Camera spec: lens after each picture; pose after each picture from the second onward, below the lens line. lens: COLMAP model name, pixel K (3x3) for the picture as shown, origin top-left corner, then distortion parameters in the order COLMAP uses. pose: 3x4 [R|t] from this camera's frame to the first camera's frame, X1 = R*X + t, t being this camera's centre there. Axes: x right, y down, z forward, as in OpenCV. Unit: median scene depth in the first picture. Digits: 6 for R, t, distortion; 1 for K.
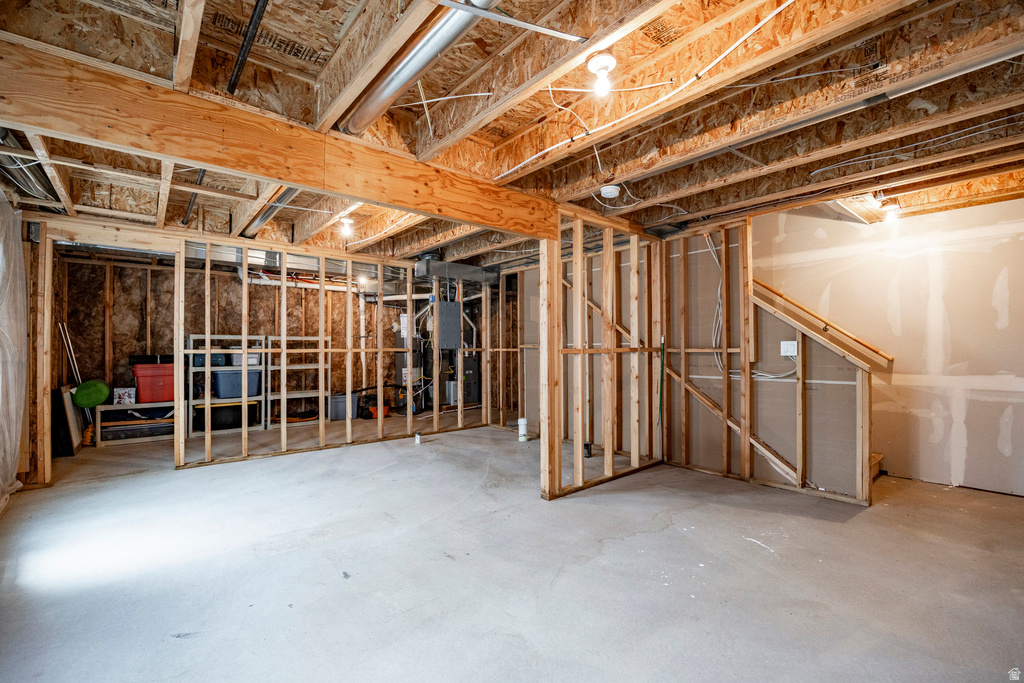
lens RADIAL K [[455.4, 0, 513.4], [0, 455.4, 343.4], [0, 0, 1]] dist [-0.014907, -0.000471]
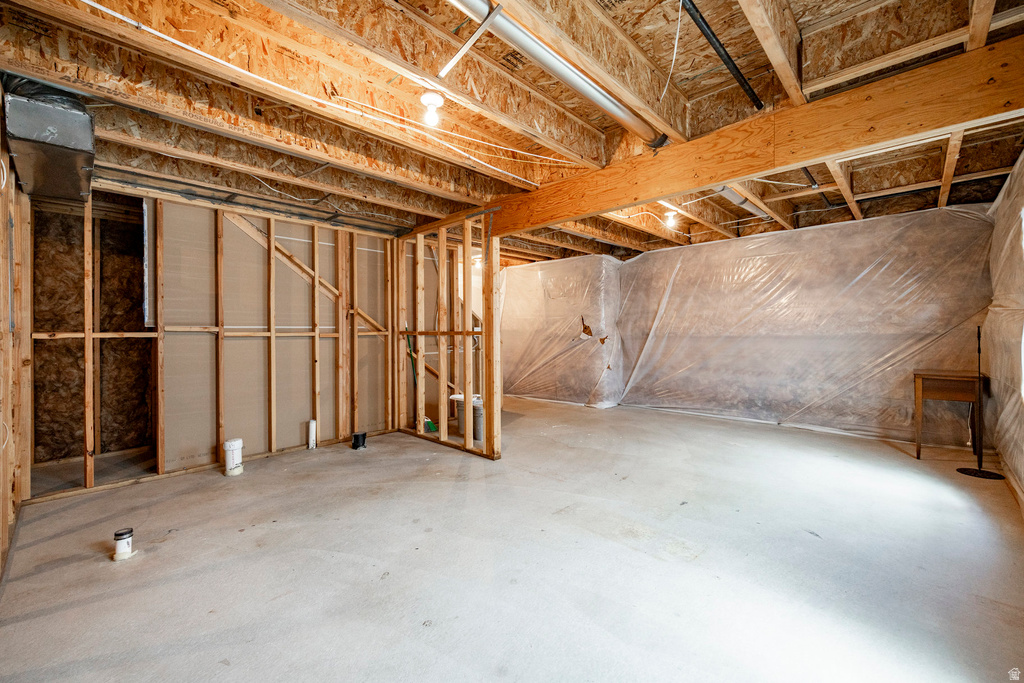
lens RADIAL K [[420.5, 0, 510.4], [0, 420.5, 334.0], [0, 0, 1]] dist [0.008914, 0.000160]
pose [[-0.117160, -0.000650, 0.993113, -0.790007], [-0.003037, 0.999995, 0.000296, 0.015549], [-0.993108, -0.002981, -0.117161, 0.856372]]
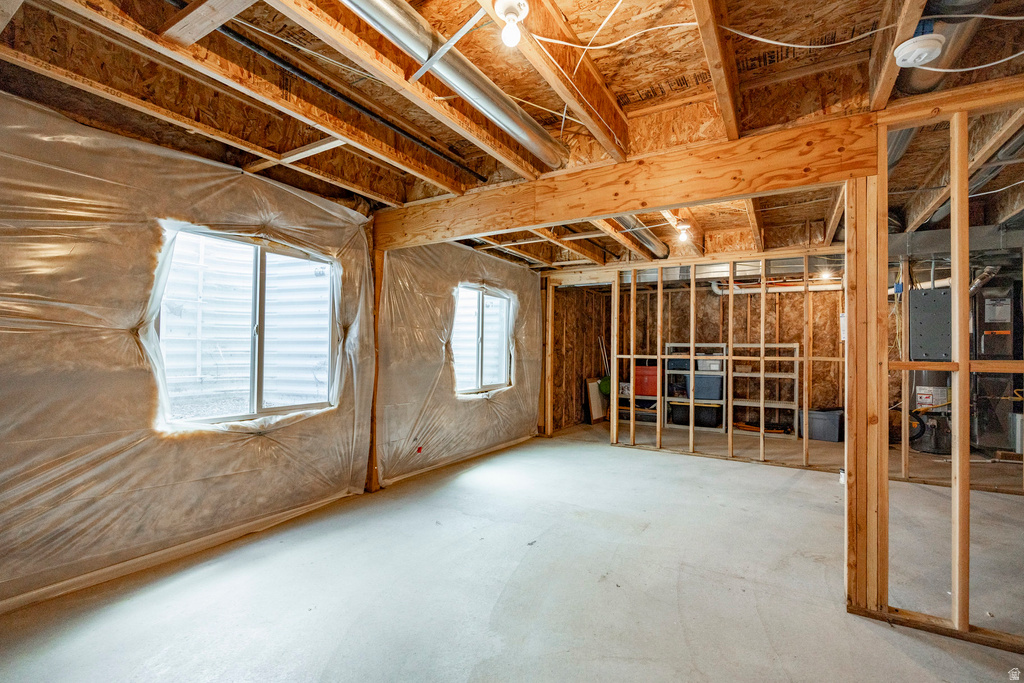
lens RADIAL K [[442.8, 0, 517.0], [0, 442.8, 345.9], [0, 0, 1]] dist [-0.001201, -0.000264]
pose [[0.326978, -0.006939, -0.945007, 0.380865], [-0.004360, 0.999951, -0.008851, 0.000442], [0.945022, 0.007015, 0.326931, 0.302568]]
